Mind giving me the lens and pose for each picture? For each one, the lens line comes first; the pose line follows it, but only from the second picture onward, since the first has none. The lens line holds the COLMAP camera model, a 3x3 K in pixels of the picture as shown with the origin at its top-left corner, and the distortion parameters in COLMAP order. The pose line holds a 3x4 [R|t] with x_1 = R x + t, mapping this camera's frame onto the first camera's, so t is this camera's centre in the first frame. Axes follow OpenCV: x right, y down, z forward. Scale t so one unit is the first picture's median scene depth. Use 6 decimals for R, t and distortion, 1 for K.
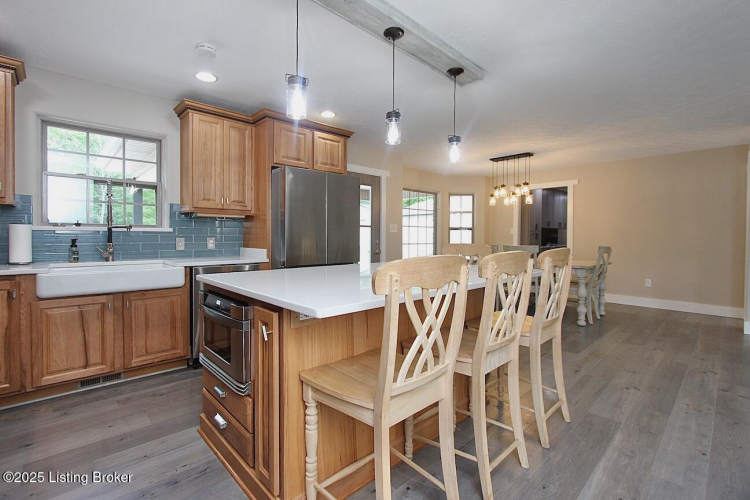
lens RADIAL K [[348.0, 0, 377.3], [0, 348.0, 243.8], [0, 0, 1]] dist [0.006410, 0.000236]
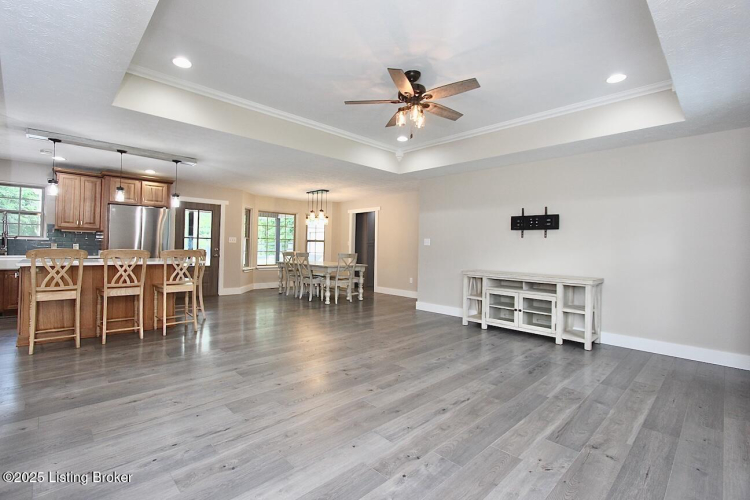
lens RADIAL K [[348.0, 0, 370.2], [0, 348.0, 246.2], [0, 0, 1]] dist [0.006410, 0.000236]
pose [[0.999904, 0.011988, 0.006973, 0.964309], [-0.011785, 0.999529, -0.028349, 0.026197], [-0.007310, 0.028264, 0.999574, -0.727283]]
